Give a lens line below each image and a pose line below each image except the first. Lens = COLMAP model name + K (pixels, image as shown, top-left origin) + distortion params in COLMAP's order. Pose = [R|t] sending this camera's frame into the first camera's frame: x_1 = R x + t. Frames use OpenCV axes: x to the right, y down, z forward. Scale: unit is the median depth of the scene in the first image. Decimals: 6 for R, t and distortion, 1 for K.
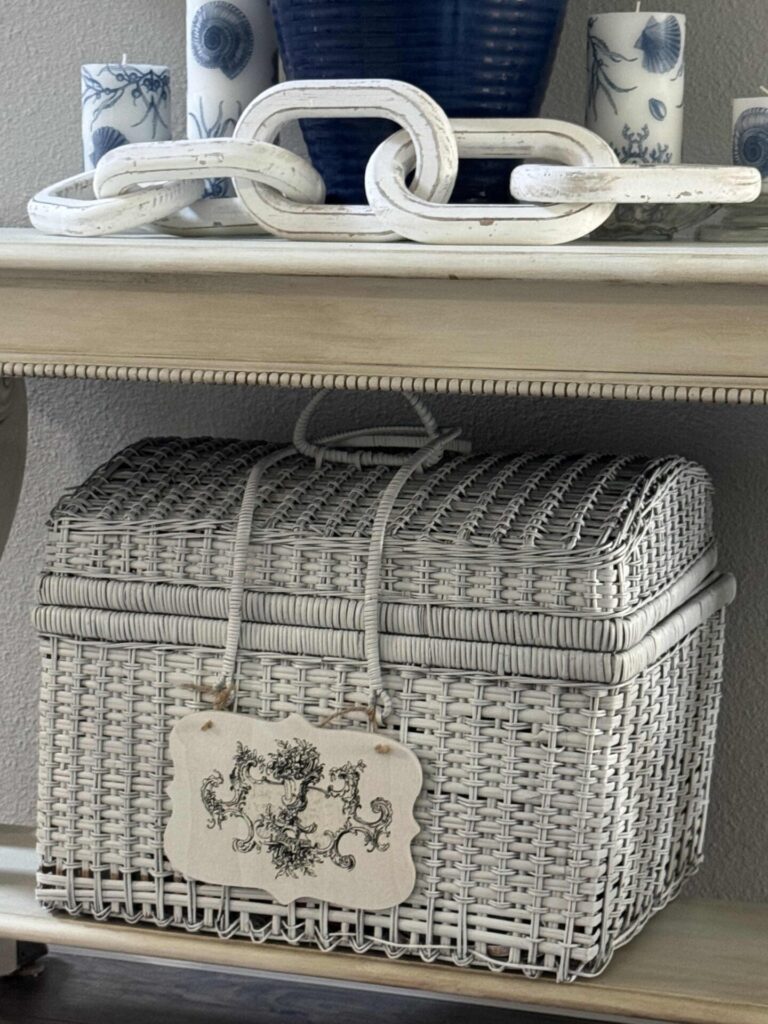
lens RADIAL K [[2280.3, 0, 384.0], [0, 2280.3, 512.0], [0, 0, 1]] dist [0.159200, -0.016829]
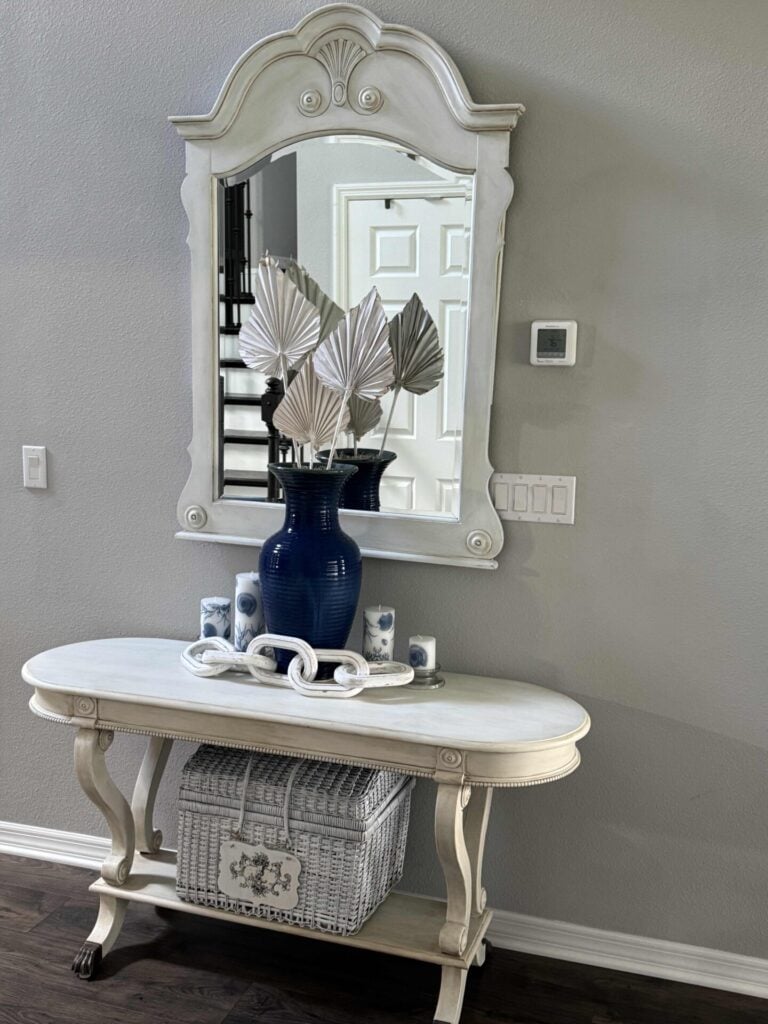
lens RADIAL K [[1069.5, 0, 384.0], [0, 1069.5, 512.0], [0, 0, 1]] dist [0.120156, -0.007378]
pose [[0.999583, 0.021346, 0.019432, 0.087309], [-0.021227, 0.999755, -0.006313, -0.346474], [-0.019562, 0.005898, 0.999791, -0.455333]]
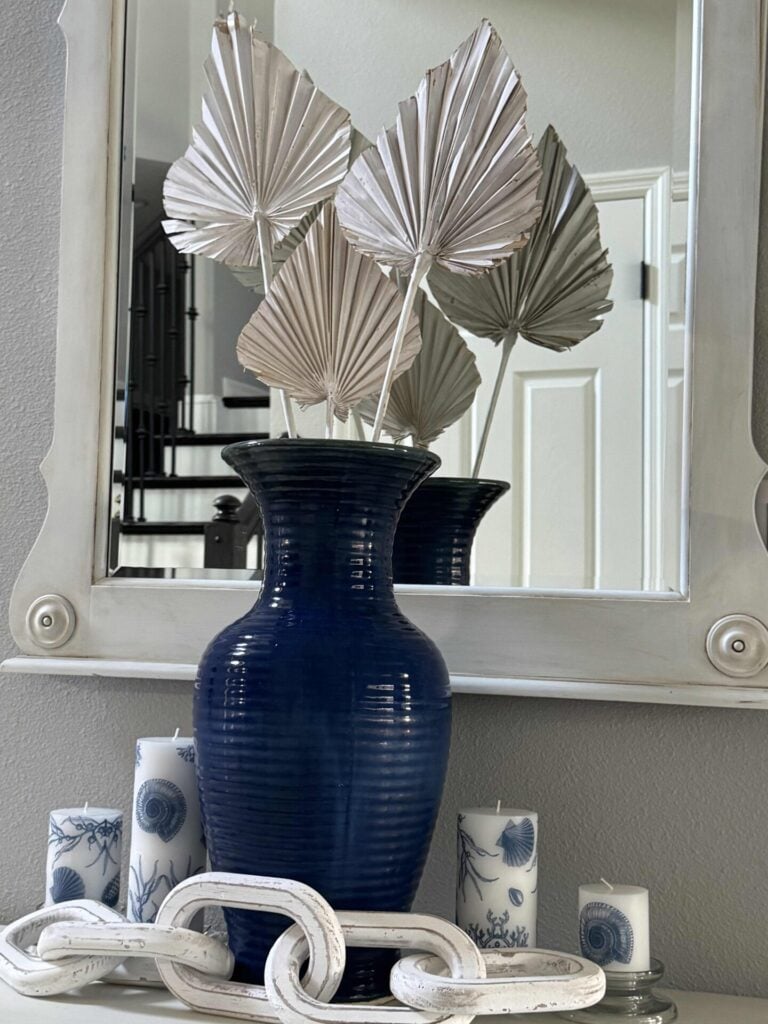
lens RADIAL K [[1448.5, 0, 384.0], [0, 1448.5, 512.0], [0, 0, 1]] dist [0.142063, -0.082883]
pose [[0.999371, 0.025008, 0.025128, 0.026700], [-0.018543, 0.972844, -0.230718, -0.195732], [-0.030216, 0.230107, 0.972696, 0.218384]]
